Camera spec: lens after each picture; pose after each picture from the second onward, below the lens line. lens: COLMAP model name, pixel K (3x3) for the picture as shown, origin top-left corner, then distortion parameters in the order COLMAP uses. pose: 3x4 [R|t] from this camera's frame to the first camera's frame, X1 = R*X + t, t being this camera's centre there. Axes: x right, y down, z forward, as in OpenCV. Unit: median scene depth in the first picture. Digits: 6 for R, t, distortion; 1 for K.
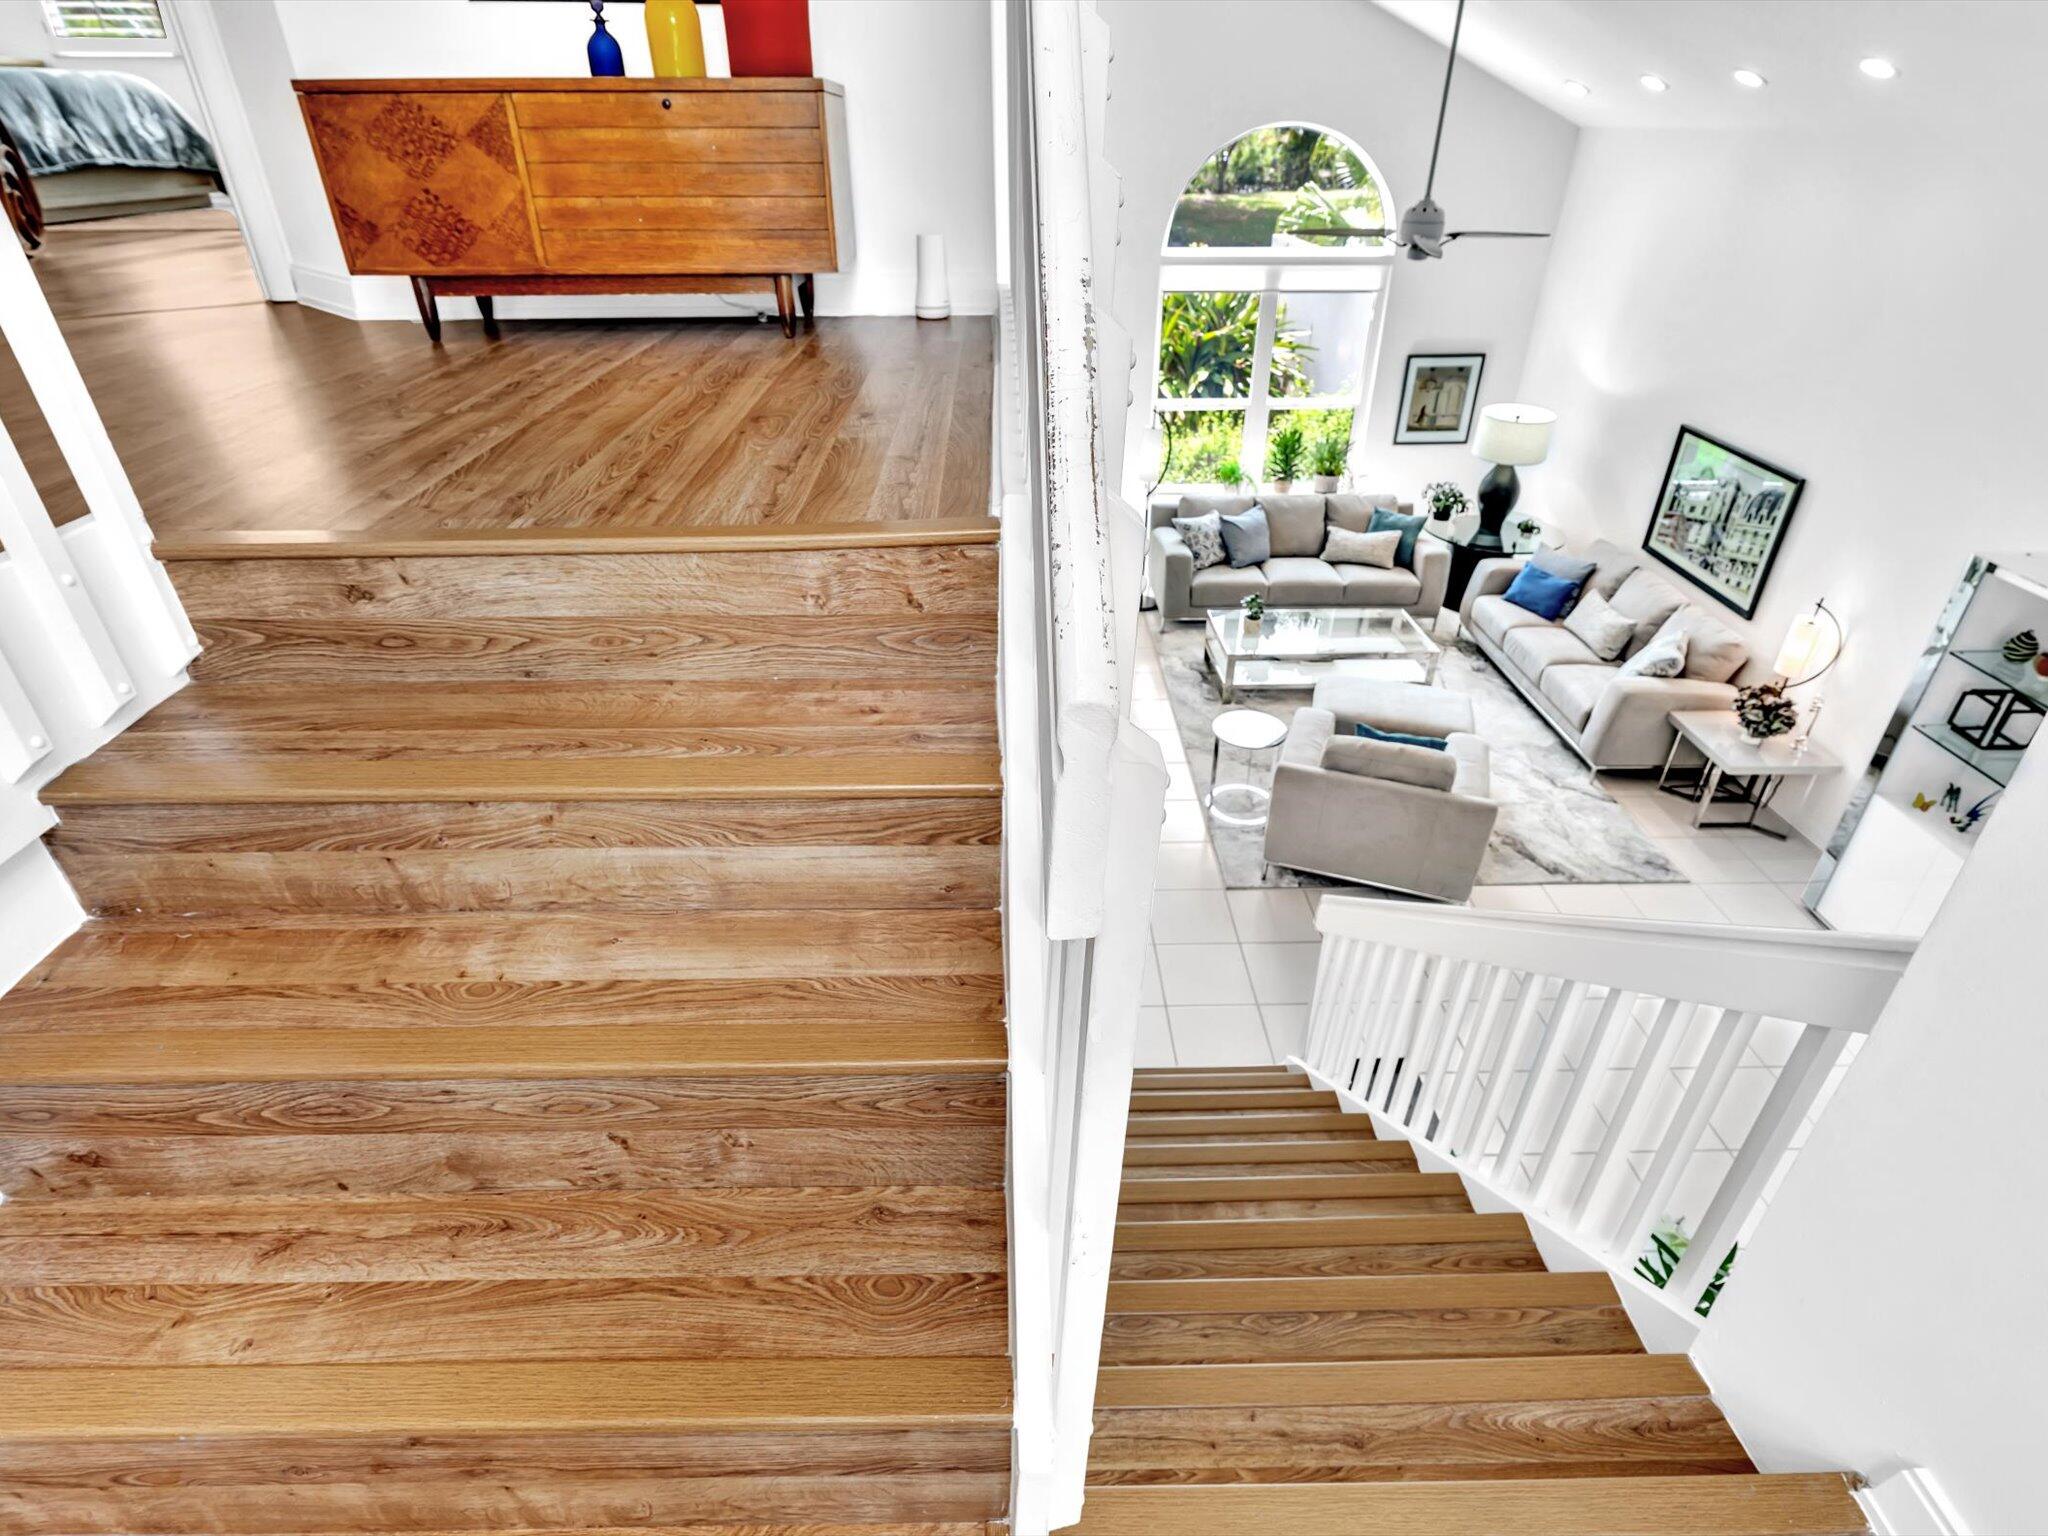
lens RADIAL K [[1044.7, 0, 1022.6], [0, 1044.7, 760.7], [0, 0, 1]] dist [-0.001984, -0.002250]
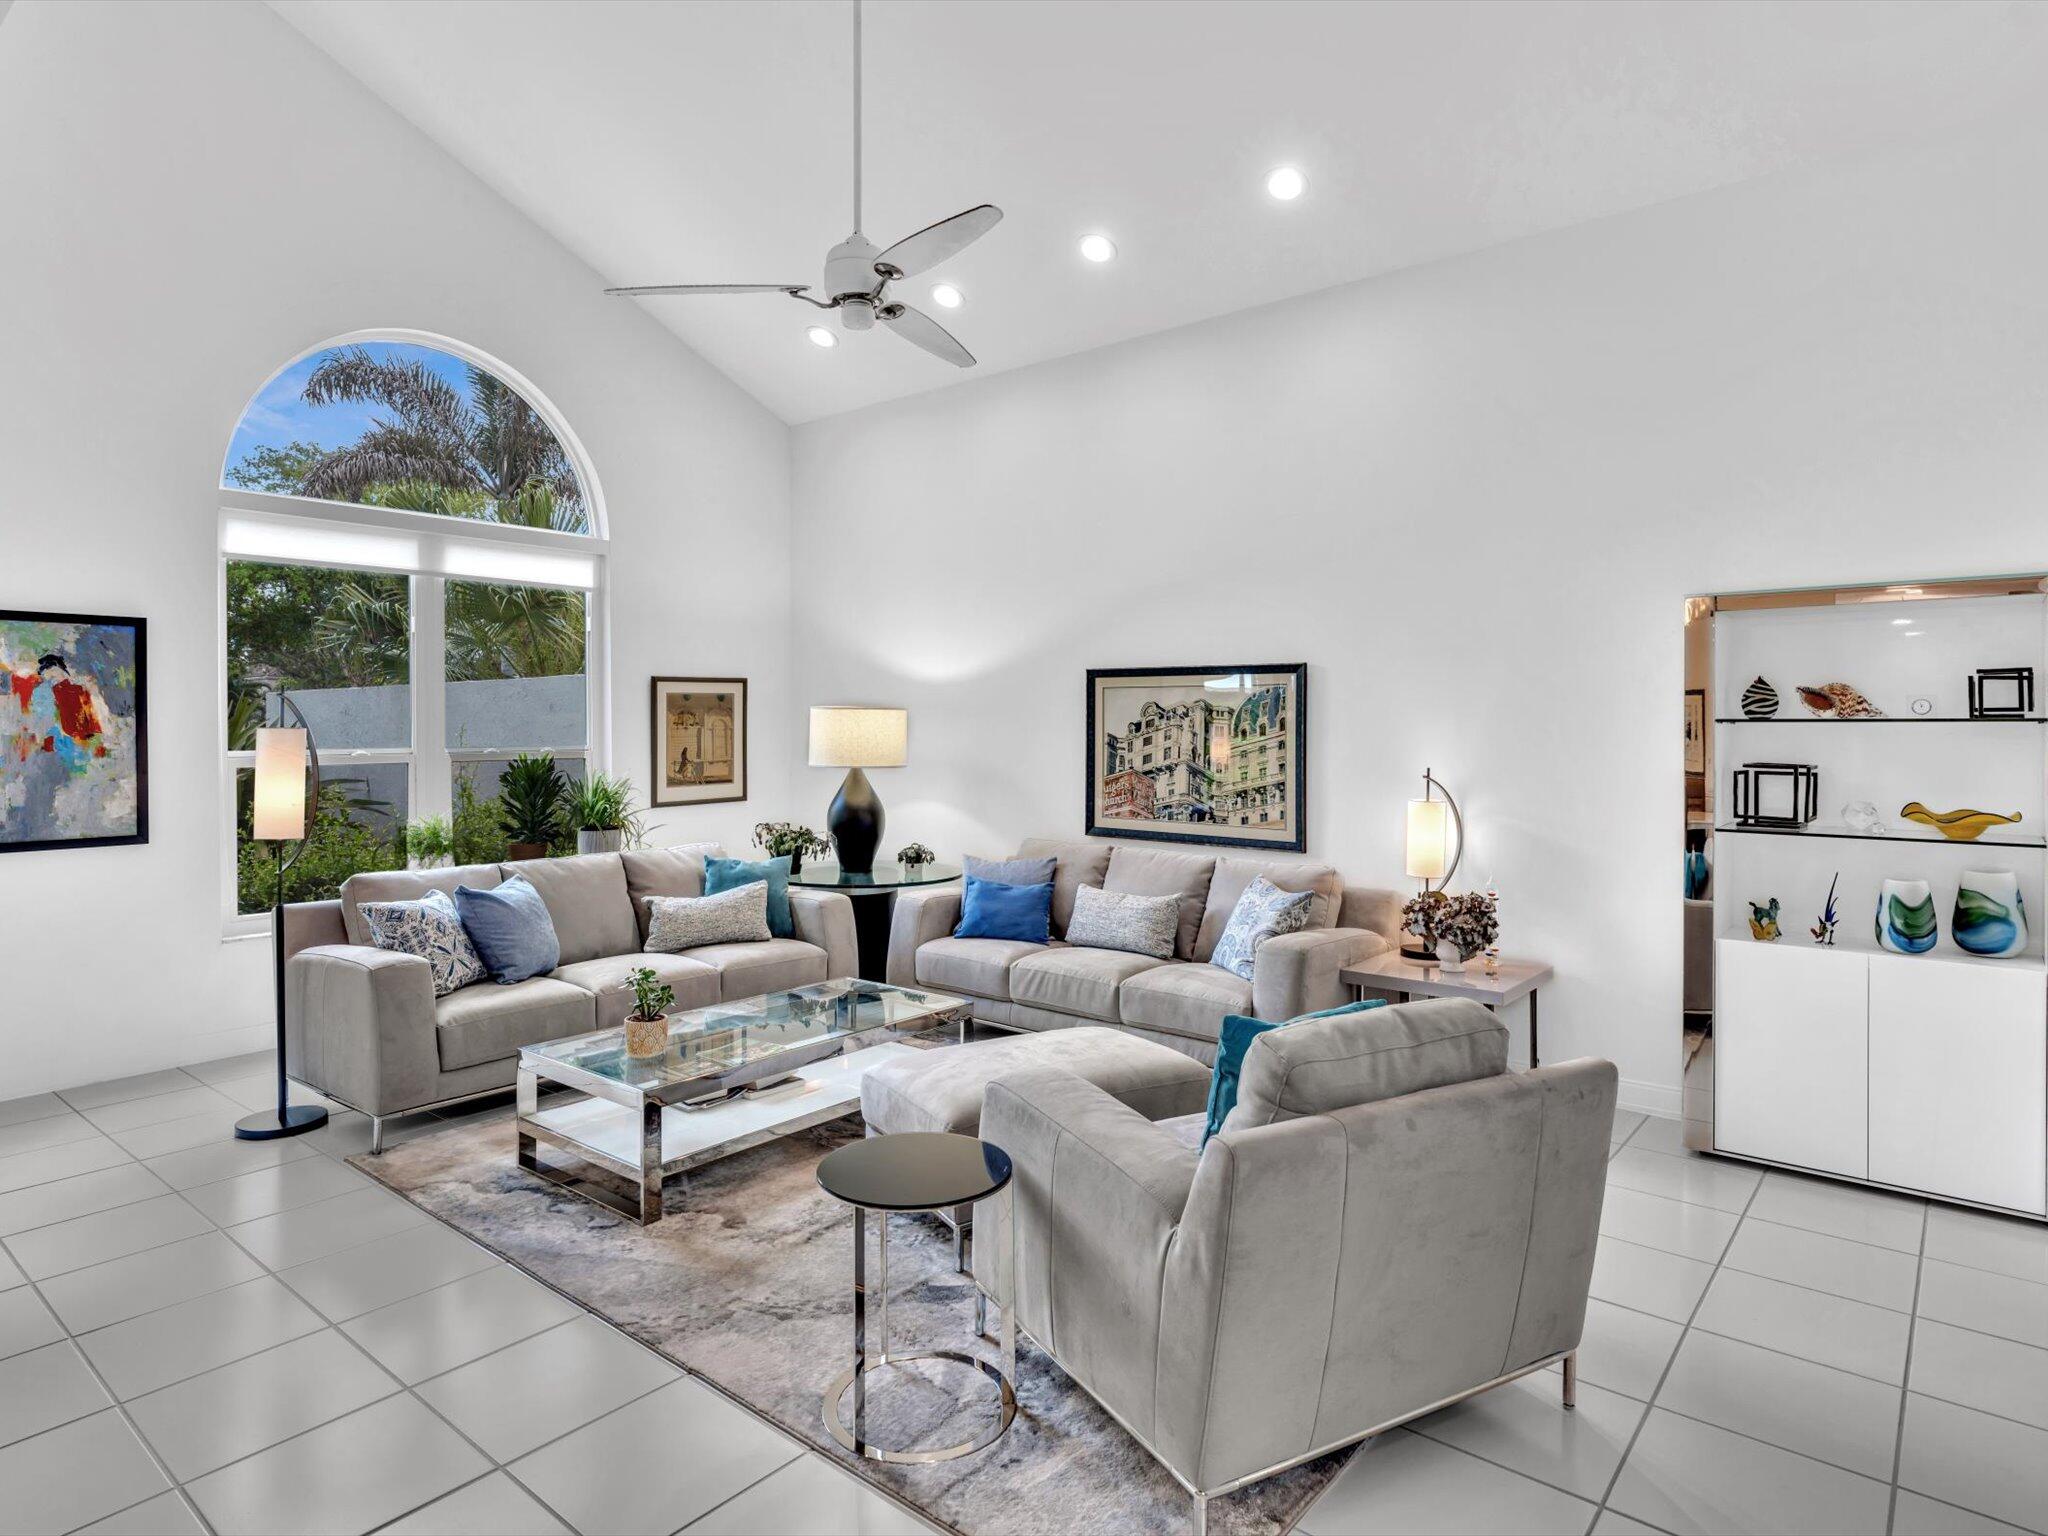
lens RADIAL K [[1150.7, 0, 1027.5], [0, 1150.7, 729.0], [0, 0, 1]] dist [-0.006327, 0.004710]
pose [[0.649977, -0.001988, 0.759951, -0.057291], [0.397244, 0.853389, -0.337526, -0.009395], [-0.647863, 0.521270, 0.555473, 0.574453]]
